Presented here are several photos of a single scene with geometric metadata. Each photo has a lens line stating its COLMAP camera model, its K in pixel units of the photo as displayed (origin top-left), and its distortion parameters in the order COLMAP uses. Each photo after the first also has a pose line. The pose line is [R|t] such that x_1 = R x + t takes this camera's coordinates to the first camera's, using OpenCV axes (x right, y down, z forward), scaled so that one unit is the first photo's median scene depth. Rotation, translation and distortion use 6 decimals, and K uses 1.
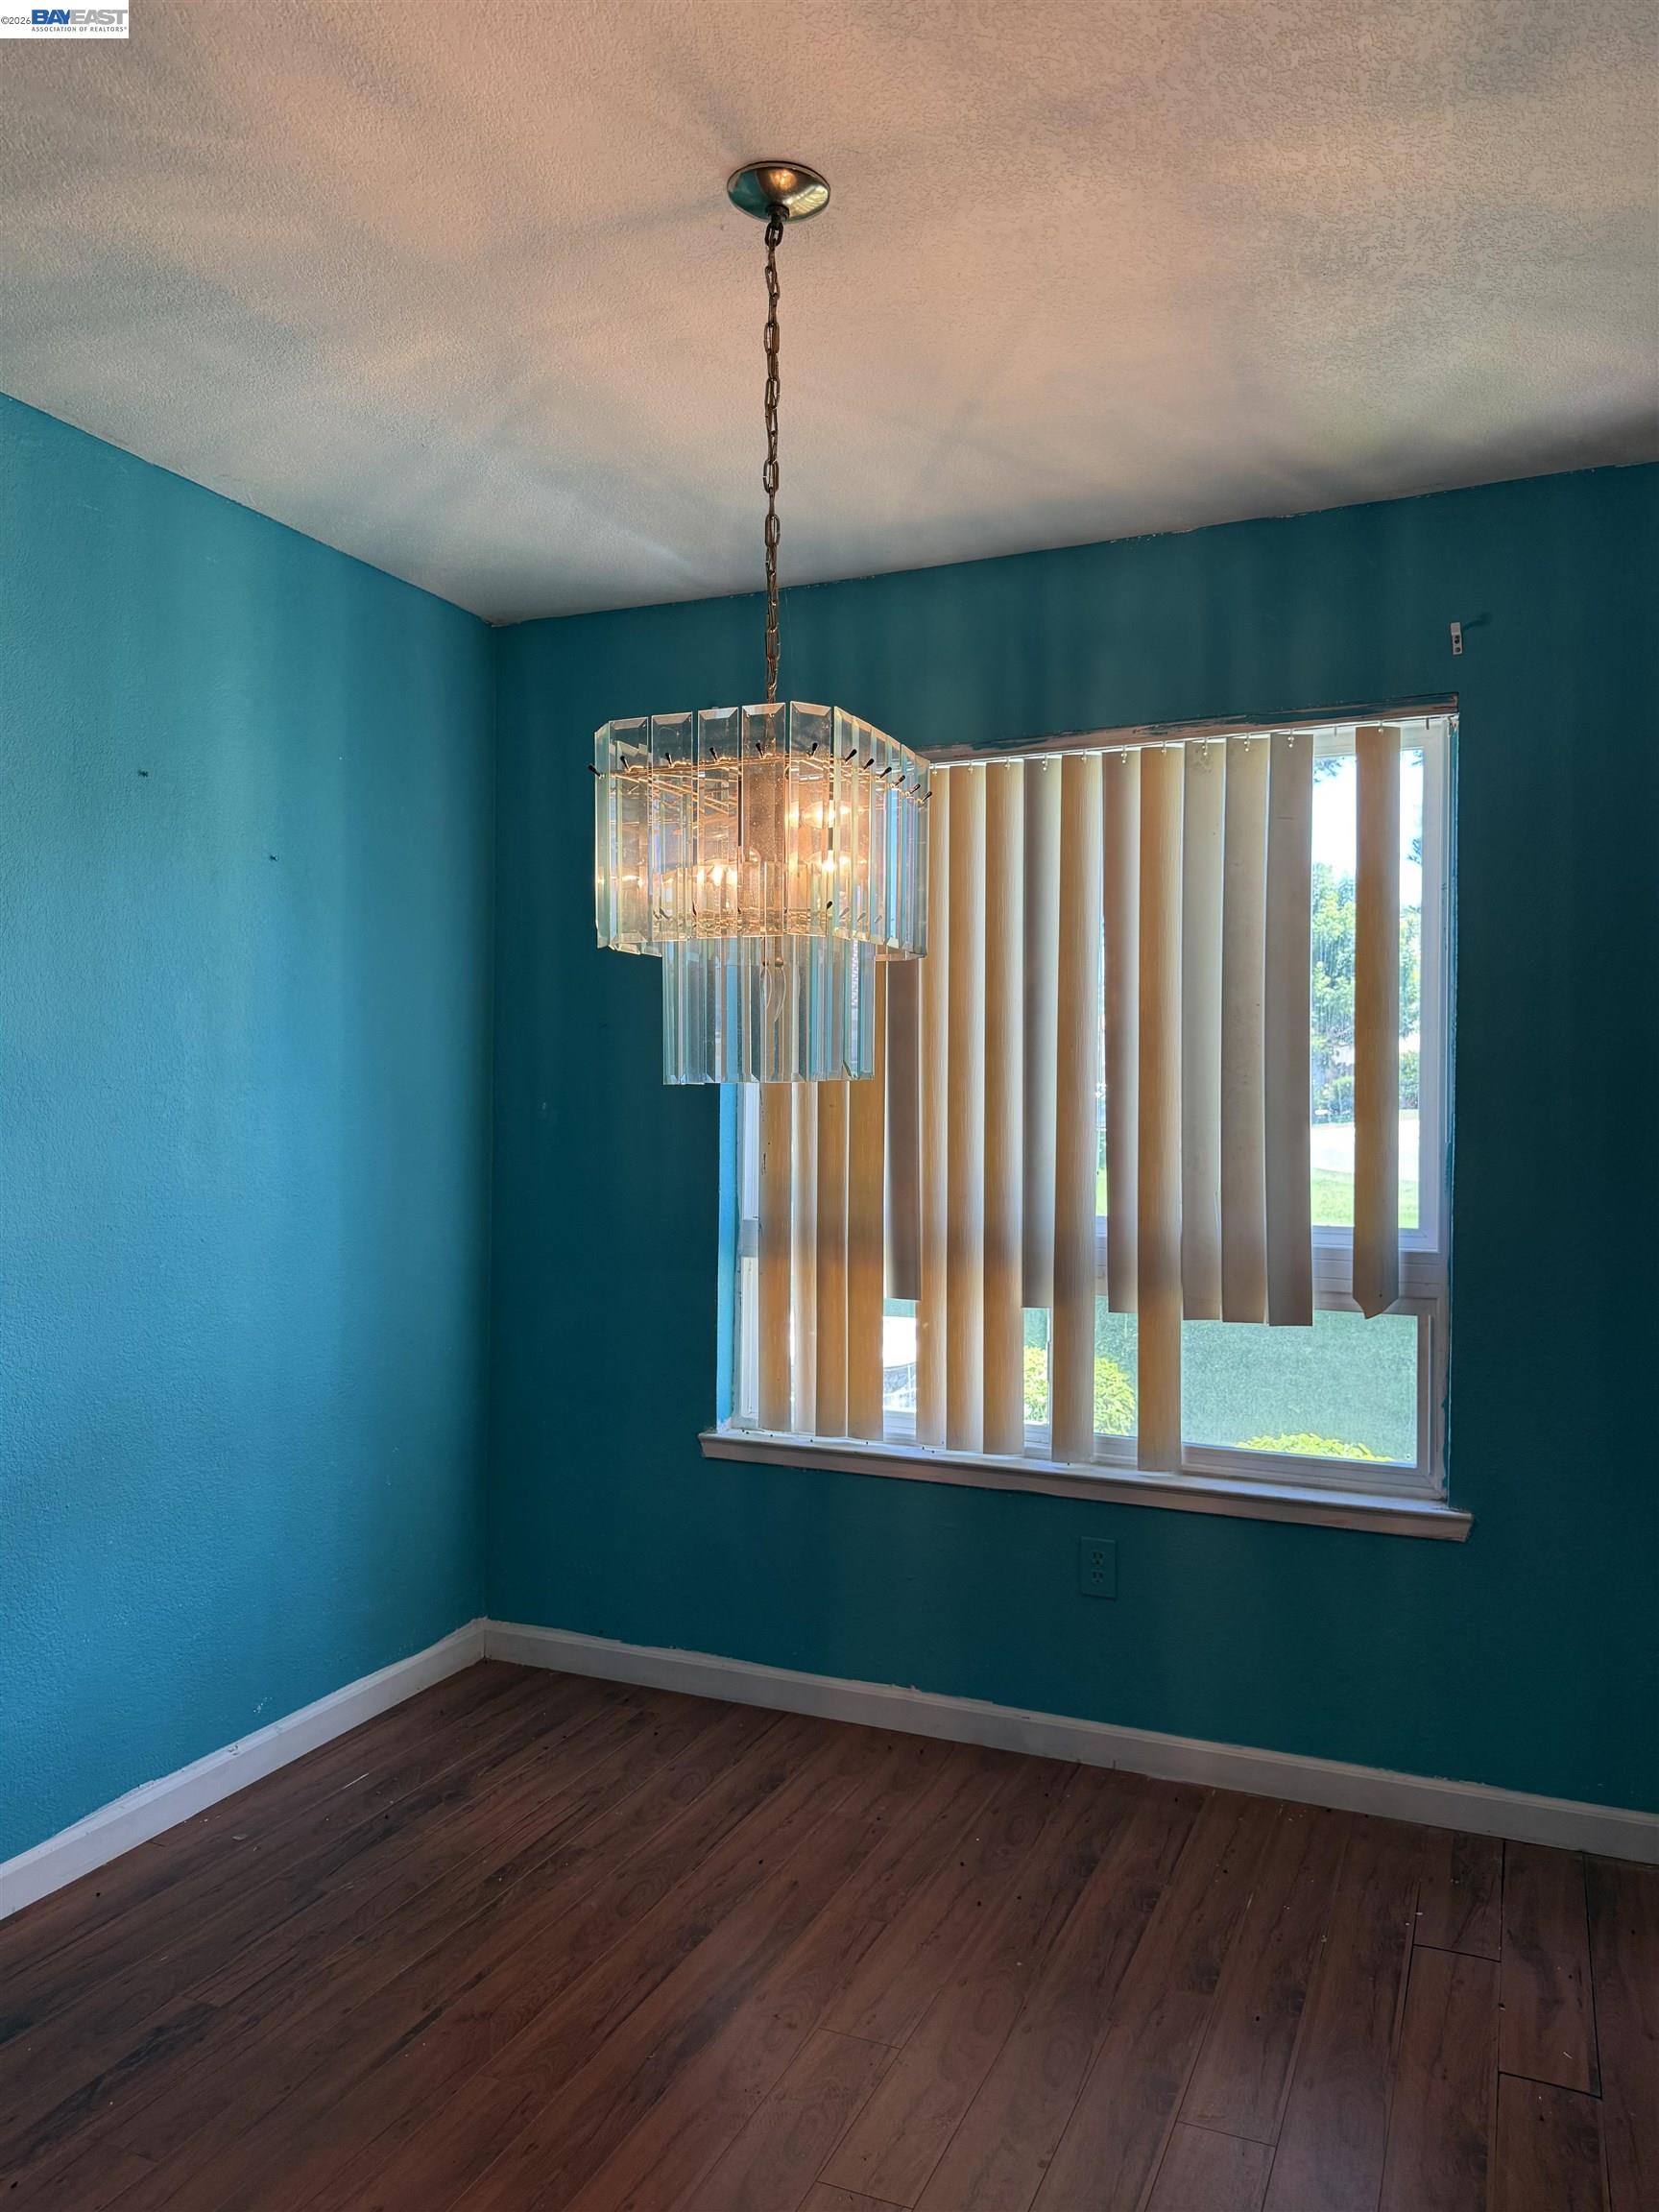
lens RADIAL K [[1569.4, 0, 805.9], [0, 1569.4, 1107.6], [0, 0, 1]] dist [0.034680, -0.045648]
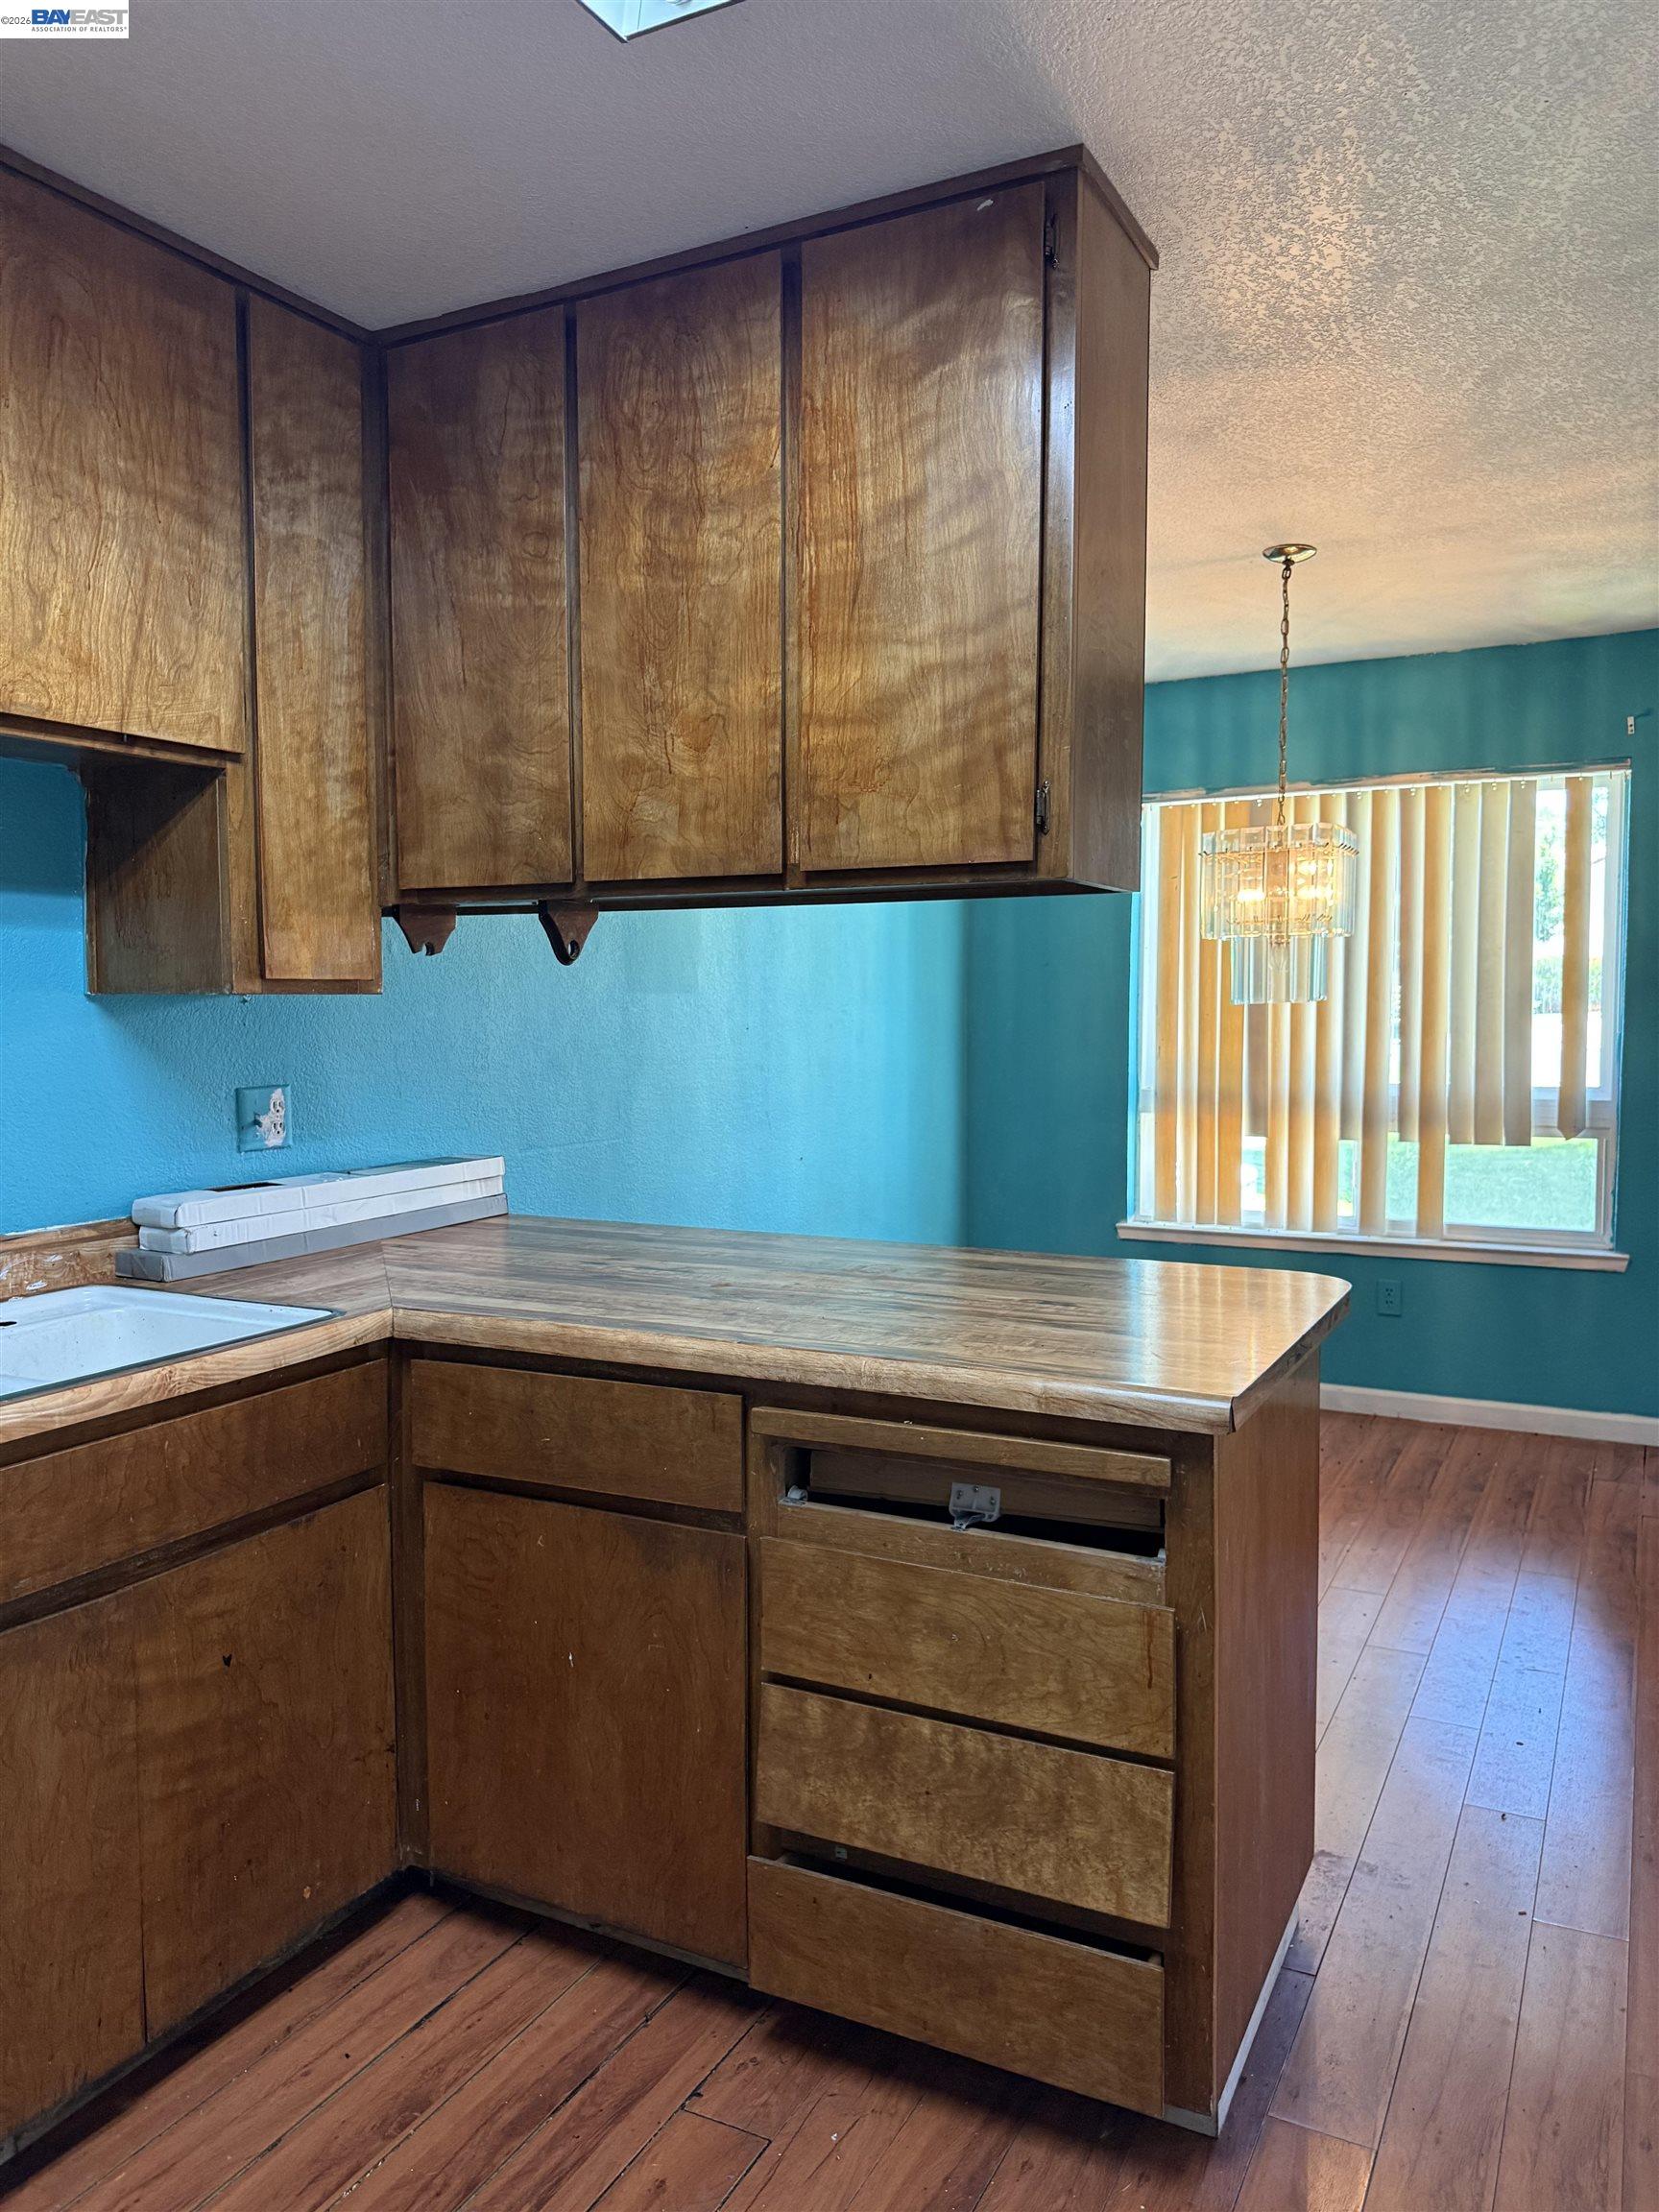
lens RADIAL K [[1569.4, 0, 849.3], [0, 1569.4, 1092.3], [0, 0, 1]] dist [0.034680, -0.045648]
pose [[0.998679, 0.000029, -0.051383, -0.294721], [0.002561, 0.998729, 0.050344, -0.001801], [0.051319, -0.050409, 0.997409, -0.652176]]
